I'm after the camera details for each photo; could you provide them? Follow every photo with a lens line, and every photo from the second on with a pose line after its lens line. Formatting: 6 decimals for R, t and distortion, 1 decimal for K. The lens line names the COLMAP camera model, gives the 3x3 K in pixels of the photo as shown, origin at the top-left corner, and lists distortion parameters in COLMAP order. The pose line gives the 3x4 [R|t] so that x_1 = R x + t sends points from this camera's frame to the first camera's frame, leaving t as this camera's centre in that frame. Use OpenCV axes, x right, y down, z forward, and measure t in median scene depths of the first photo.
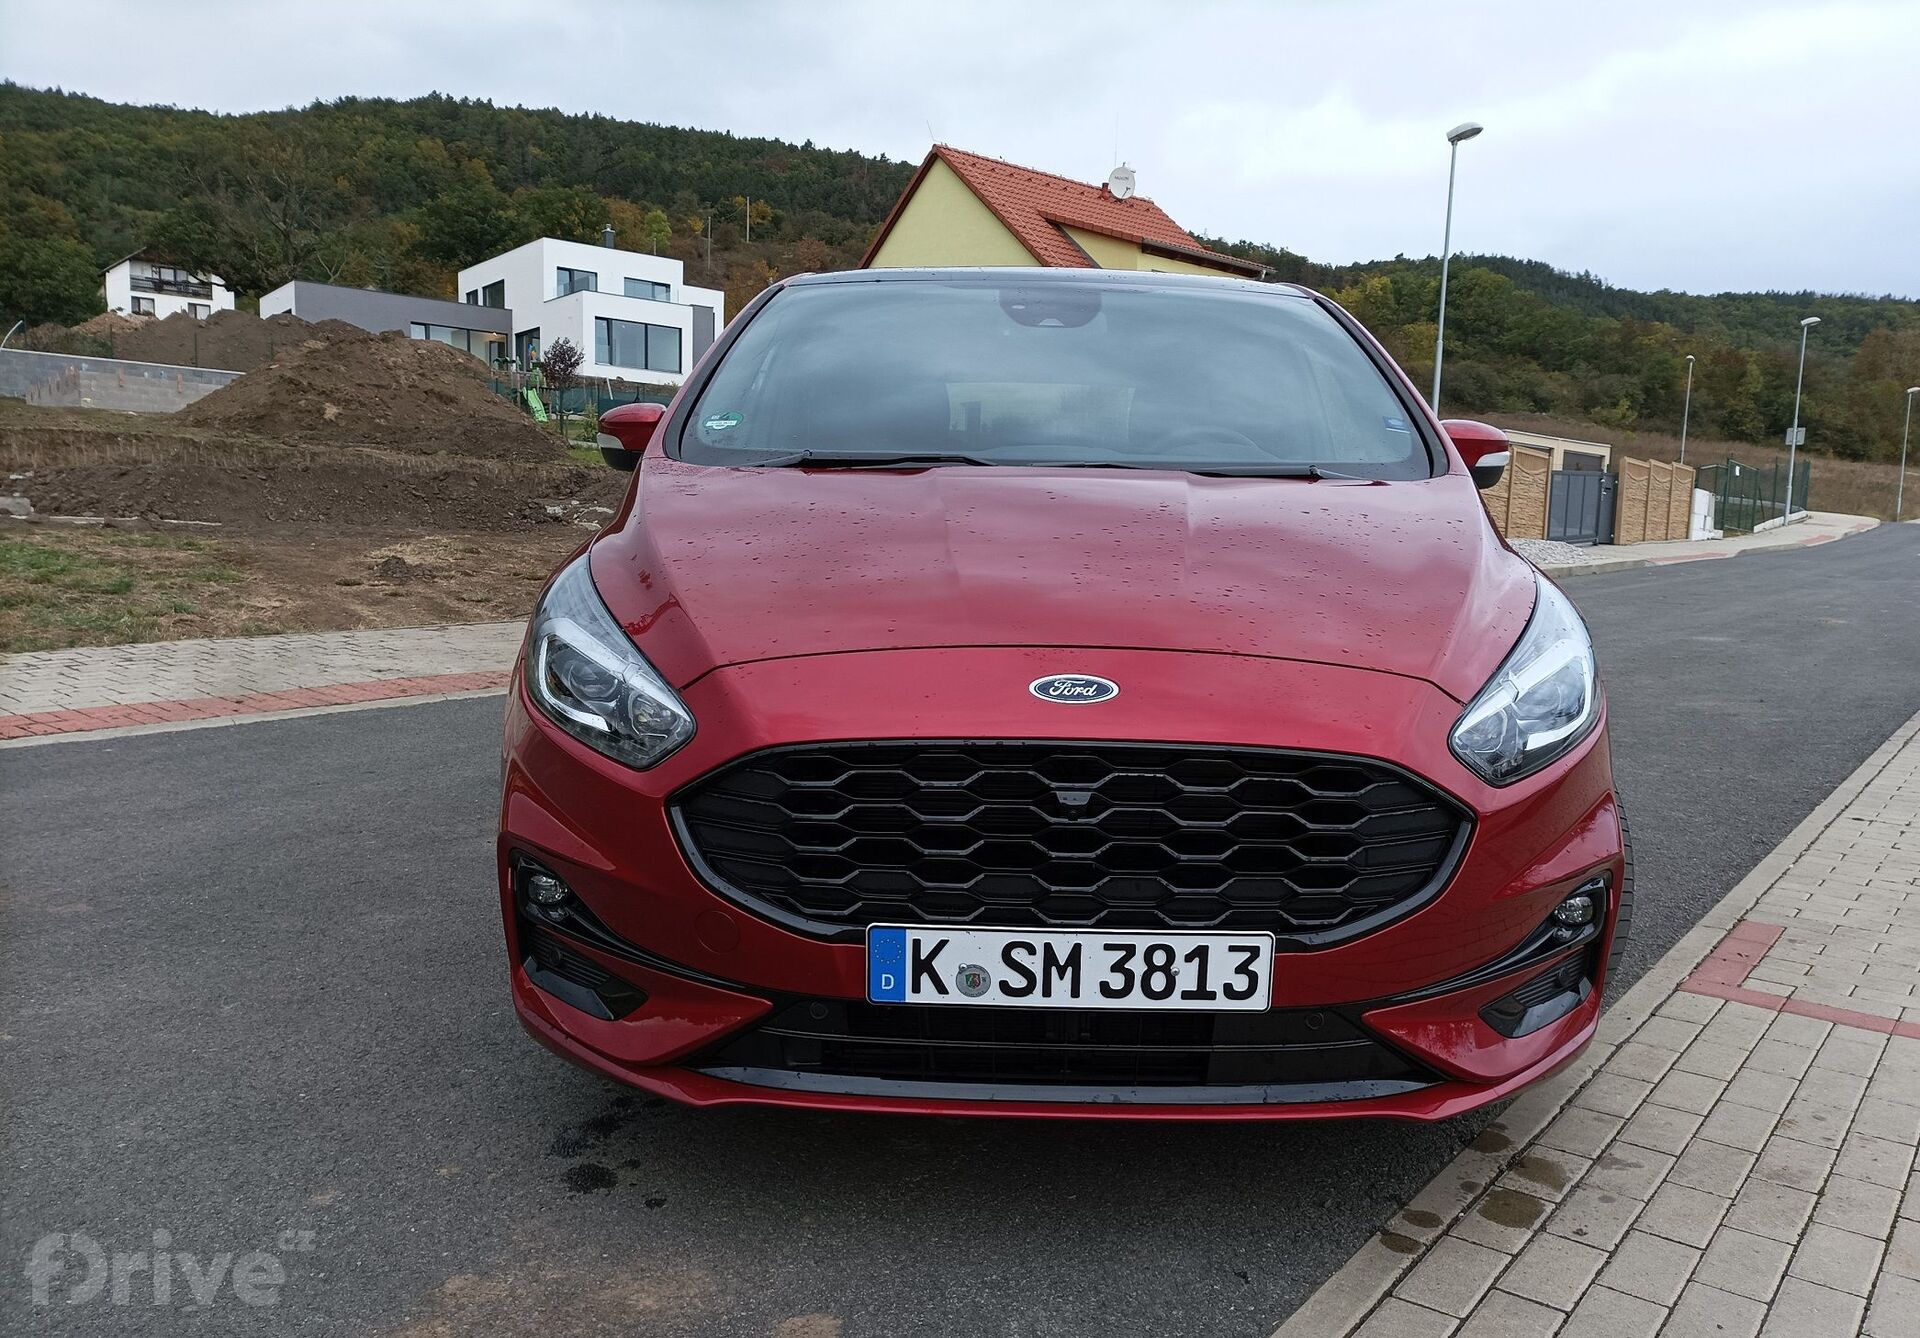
lens RADIAL K [[1513.1, 0, 996.7], [0, 1513.1, 760.0], [0, 0, 1]] dist [0.066499, -0.062881]
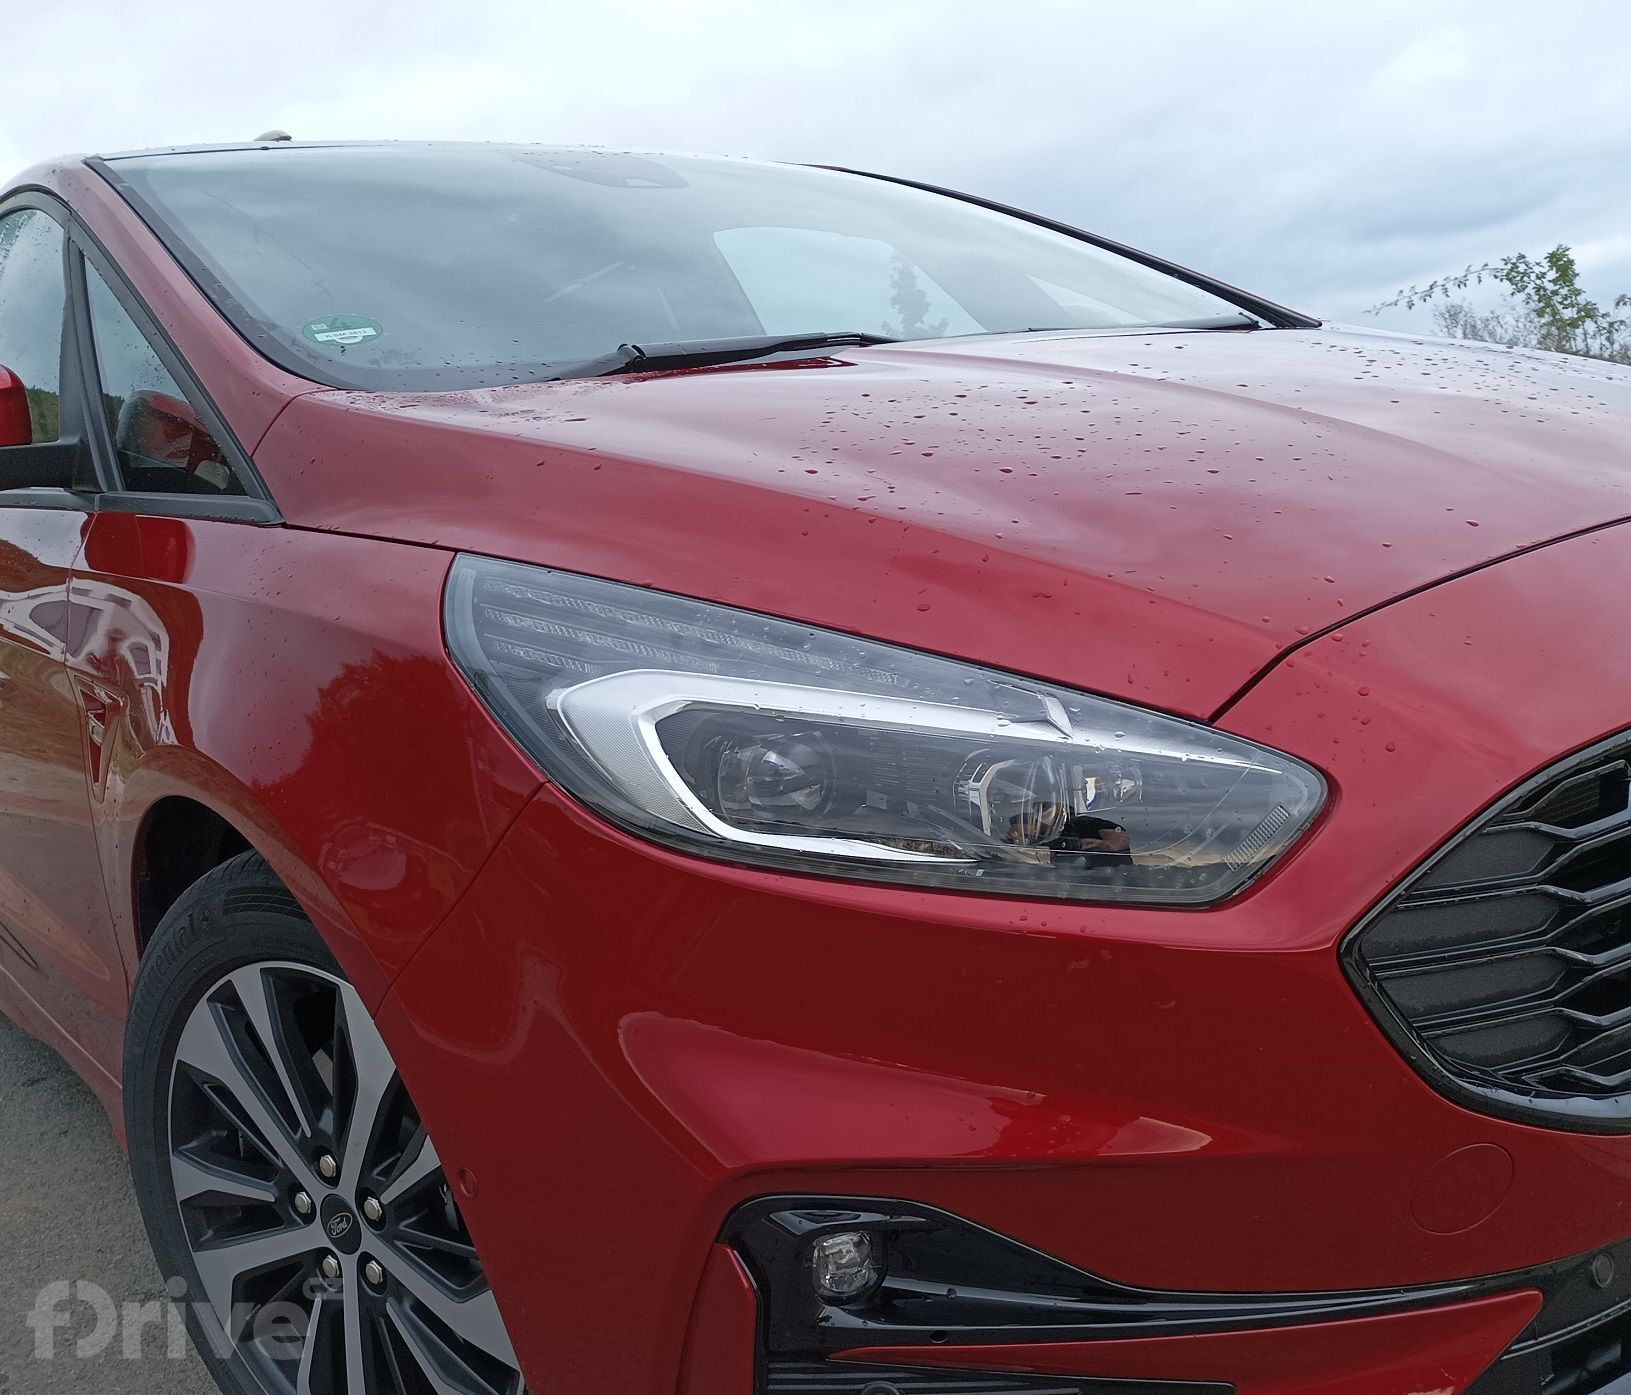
lens RADIAL K [[1667.2, 0, 823.1], [0, 1667.2, 742.9], [0, 0, 1]] dist [0.000767, -0.002883]
pose [[0.799539, -0.208437, 0.563286, -0.441625], [0.242174, 0.970113, 0.015231, -0.056298], [-0.549626, 0.124236, 0.826122, 0.485281]]
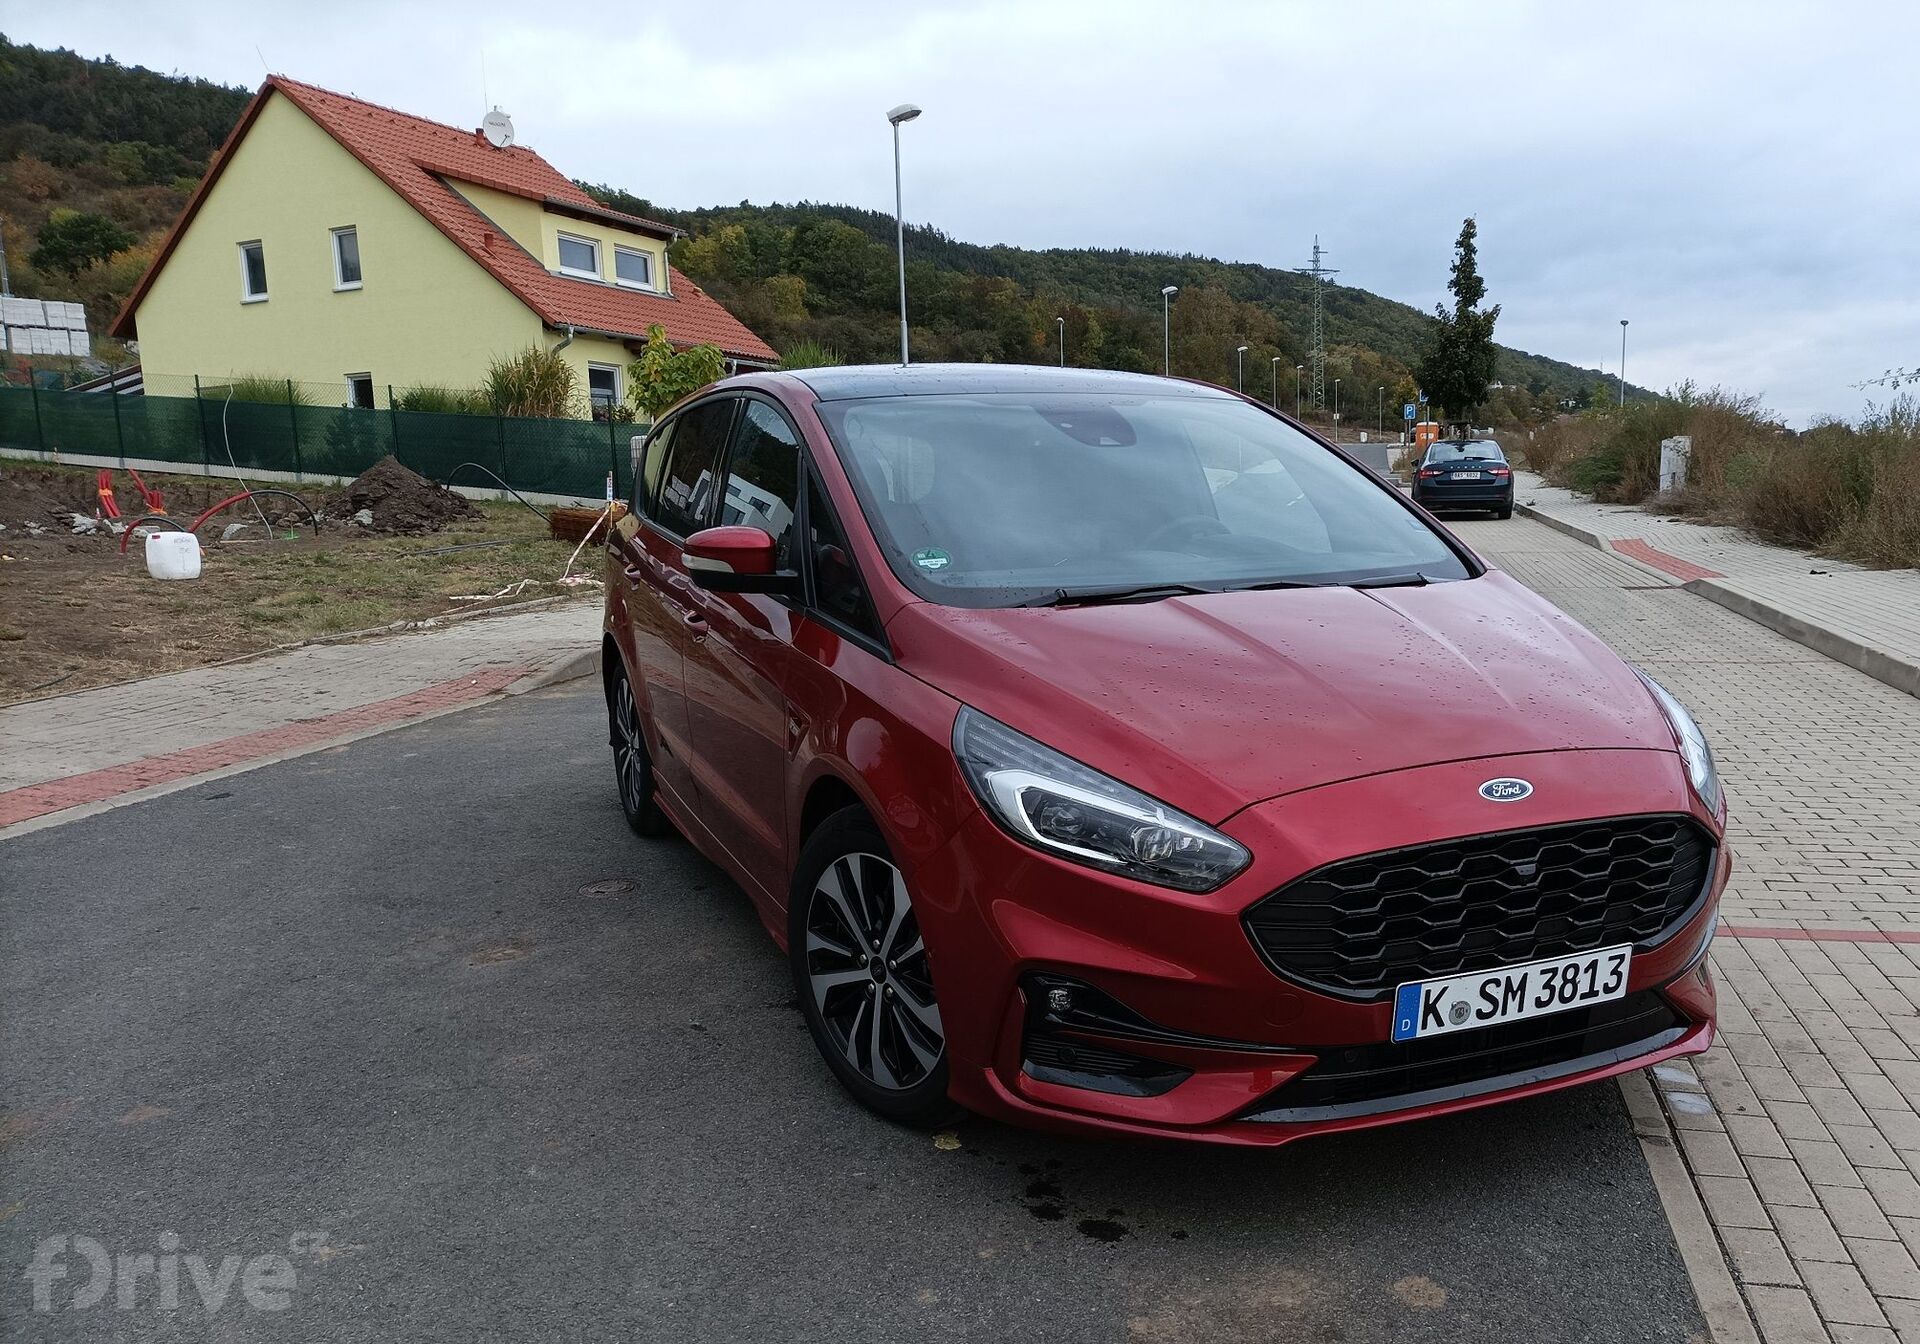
lens RADIAL K [[1589.9, 0, 1035.1], [0, 1589.9, 796.3], [0, 0, 1]] dist [0.042400, -0.017226]
pose [[0.911128, -0.123528, 0.393175, -0.643013], [0.107597, 0.992234, 0.062401, -0.125891], [-0.397830, -0.014551, 0.917344, -0.108592]]
